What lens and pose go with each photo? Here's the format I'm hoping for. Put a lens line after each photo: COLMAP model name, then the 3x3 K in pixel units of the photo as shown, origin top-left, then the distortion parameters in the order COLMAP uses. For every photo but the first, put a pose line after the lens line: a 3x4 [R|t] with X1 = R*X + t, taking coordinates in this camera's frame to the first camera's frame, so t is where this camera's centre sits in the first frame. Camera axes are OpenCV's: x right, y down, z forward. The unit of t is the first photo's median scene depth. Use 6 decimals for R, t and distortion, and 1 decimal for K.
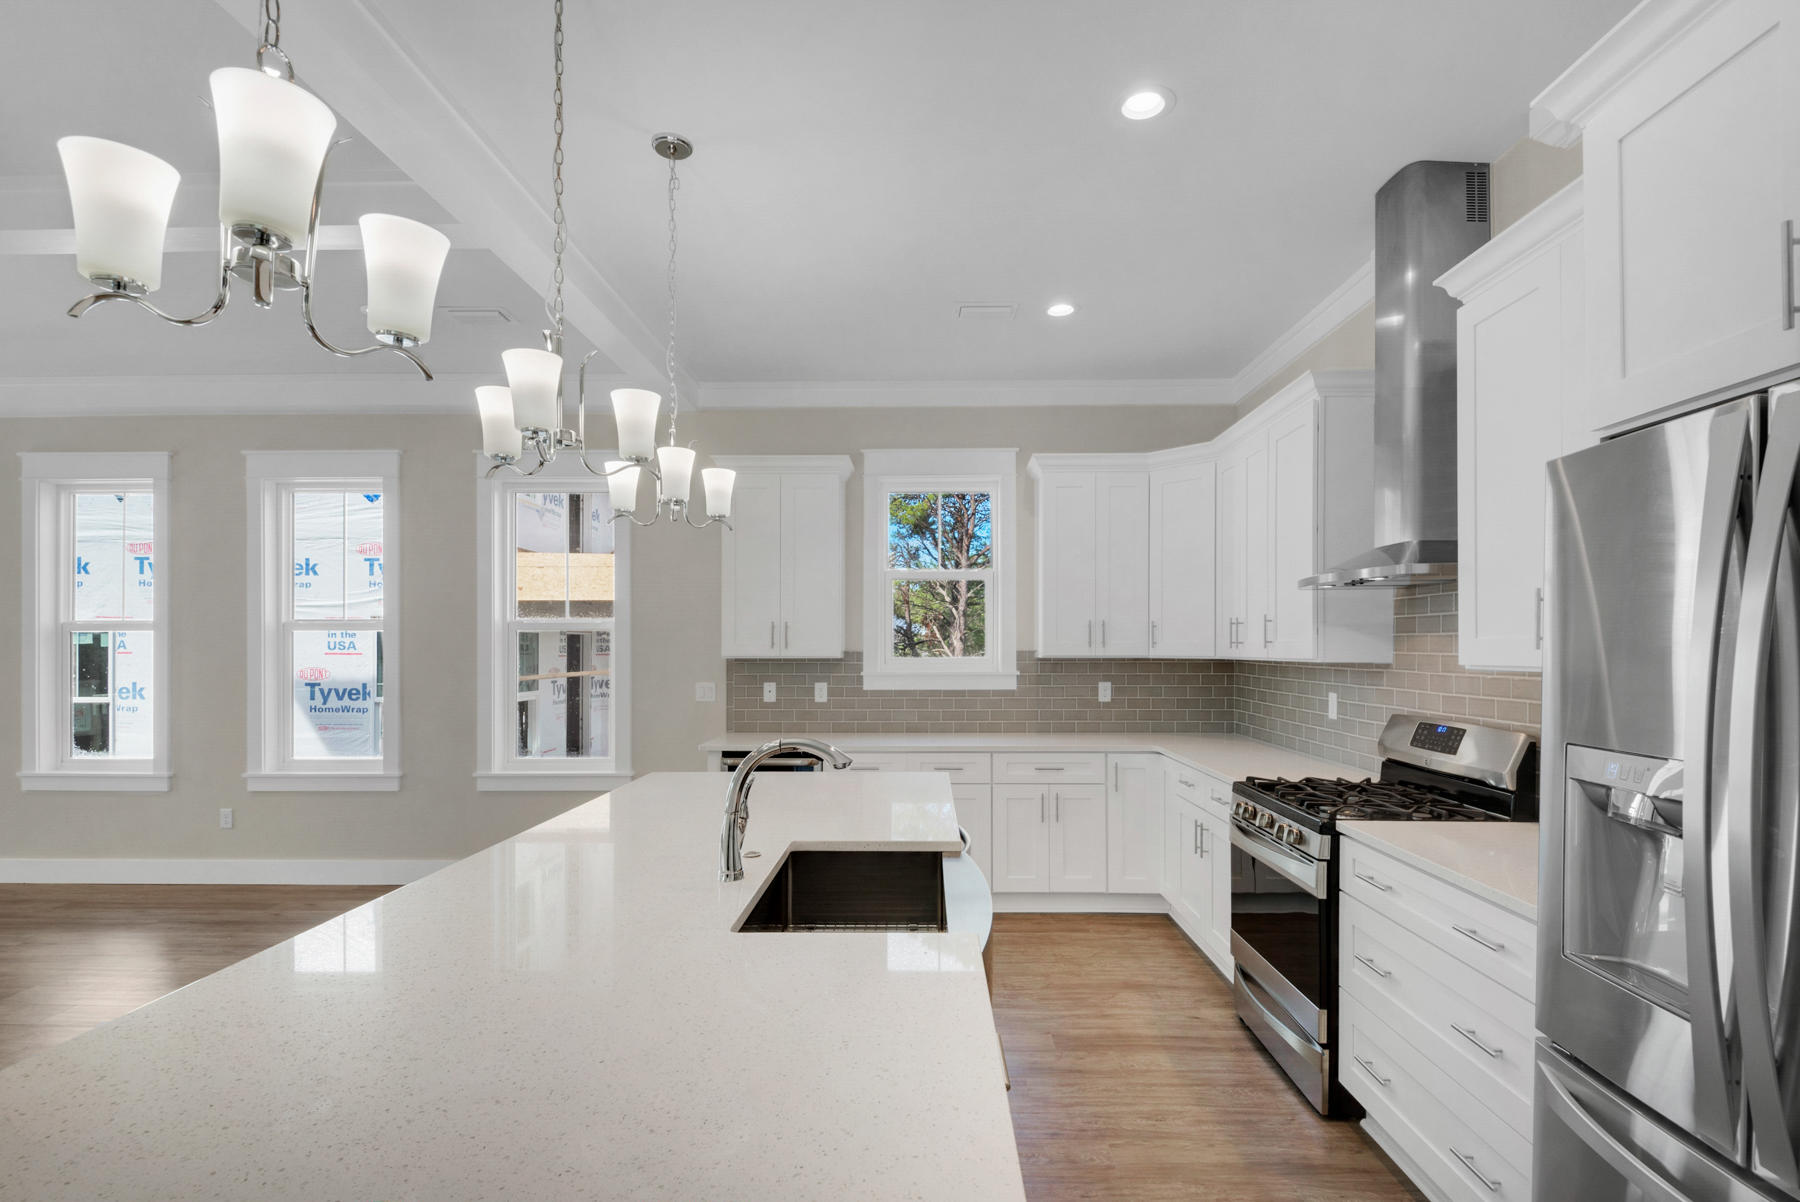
lens RADIAL K [[859.8, 0, 888.7], [0, 859.8, 642.5], [0, 0, 1]] dist [0.030672, -0.024608]
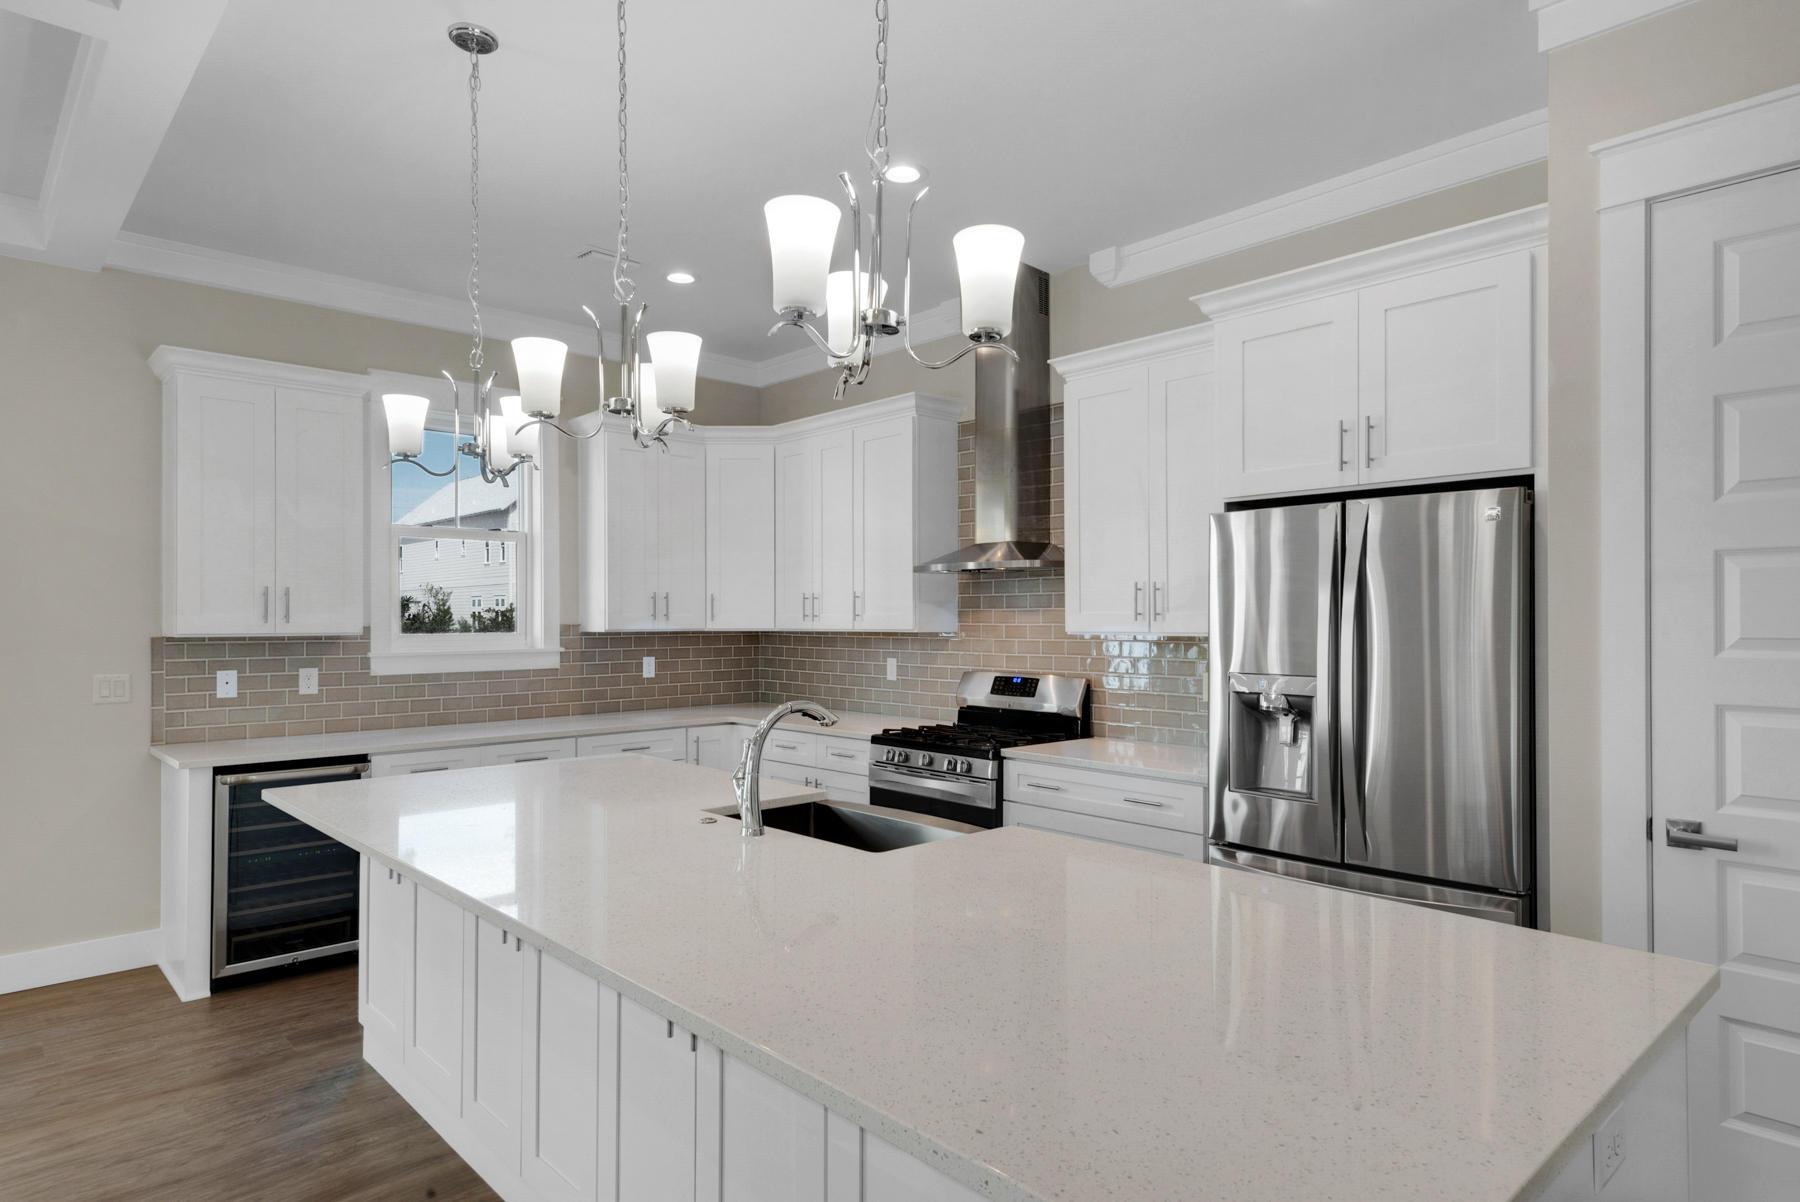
lens RADIAL K [[1053.1, 0, 900.0], [0, 1053.1, 601.0], [0, 0, 1]] dist [0.064753, -0.028580]
pose [[0.714437, 0.011621, 0.699603, -0.387534], [-0.002425, 0.999897, -0.014132, 0.000141], [-0.699695, 0.008400, 0.714392, -0.031020]]
